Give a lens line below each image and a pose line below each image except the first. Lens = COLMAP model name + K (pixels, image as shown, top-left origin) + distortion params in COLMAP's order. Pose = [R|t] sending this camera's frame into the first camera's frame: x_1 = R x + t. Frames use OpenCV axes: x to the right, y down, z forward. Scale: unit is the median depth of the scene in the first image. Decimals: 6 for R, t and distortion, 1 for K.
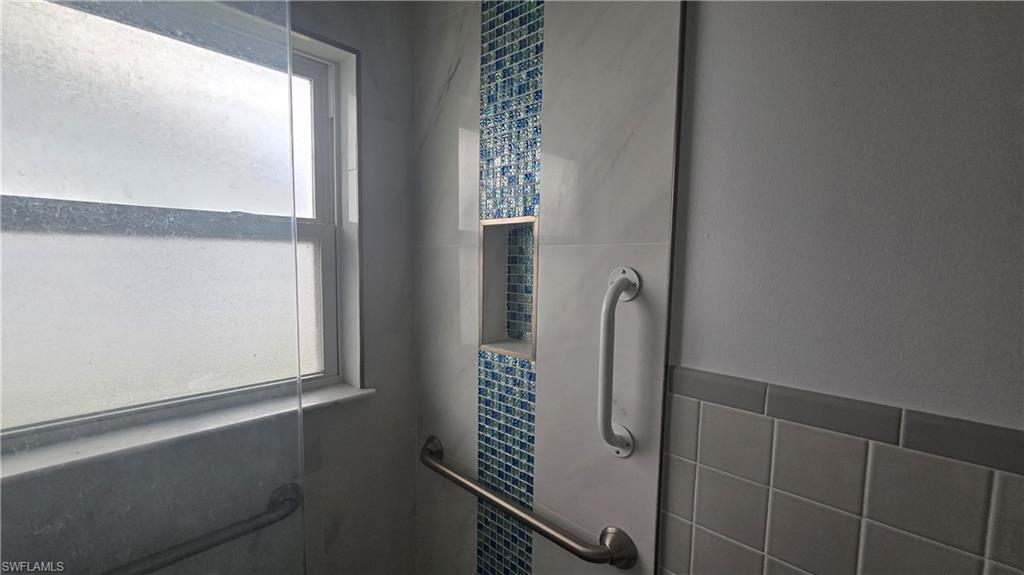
lens RADIAL K [[422.4, 0, 512.6], [0, 422.4, 295.8], [0, 0, 1]] dist [-0.007217, -0.000385]
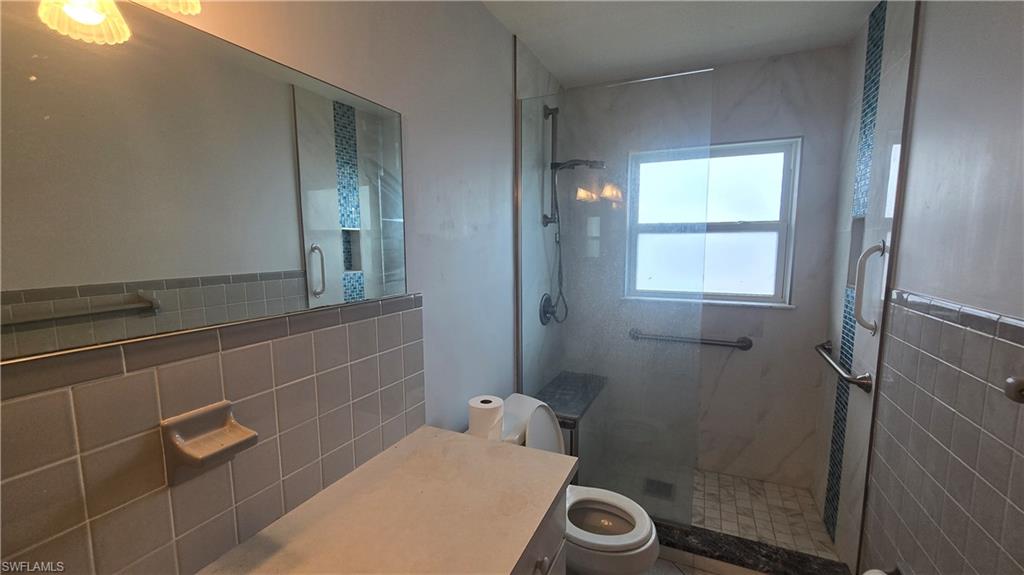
lens RADIAL K [[422.4, 0, 512.6], [0, 422.4, 295.8], [0, 0, 1]] dist [-0.007217, -0.000385]
pose [[0.314544, 0.101055, -0.943848, 1.120069], [-0.074596, 0.993874, 0.081552, 0.116150], [0.946307, 0.044755, 0.320156, -0.883044]]
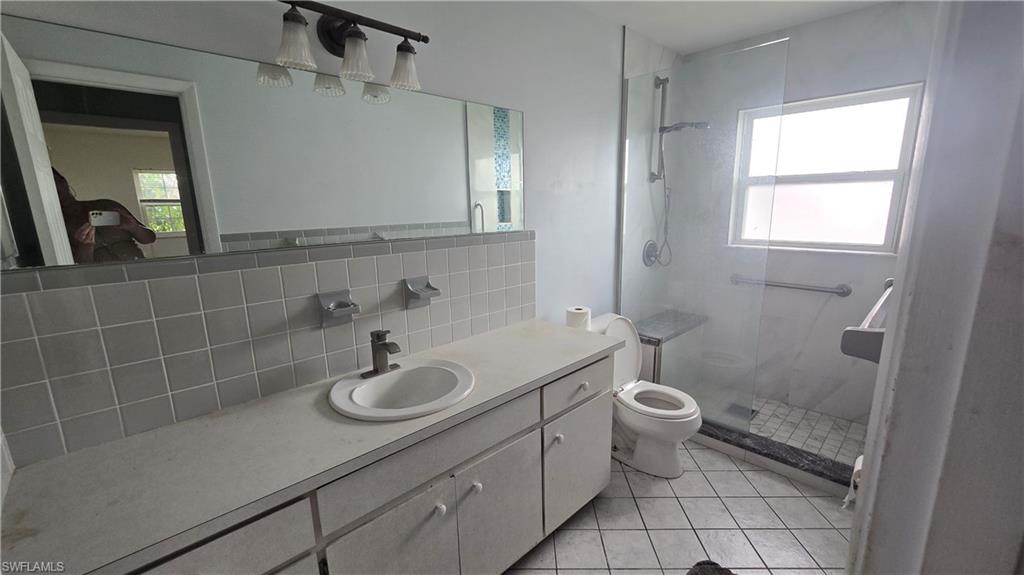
lens RADIAL K [[422.4, 0, 512.6], [0, 422.4, 295.8], [0, 0, 1]] dist [-0.007217, -0.000385]
pose [[-0.053761, 0.195995, -0.979130, 1.782220], [-0.068703, 0.977498, 0.199441, 0.145962], [0.996188, 0.077991, -0.039086, -0.738925]]
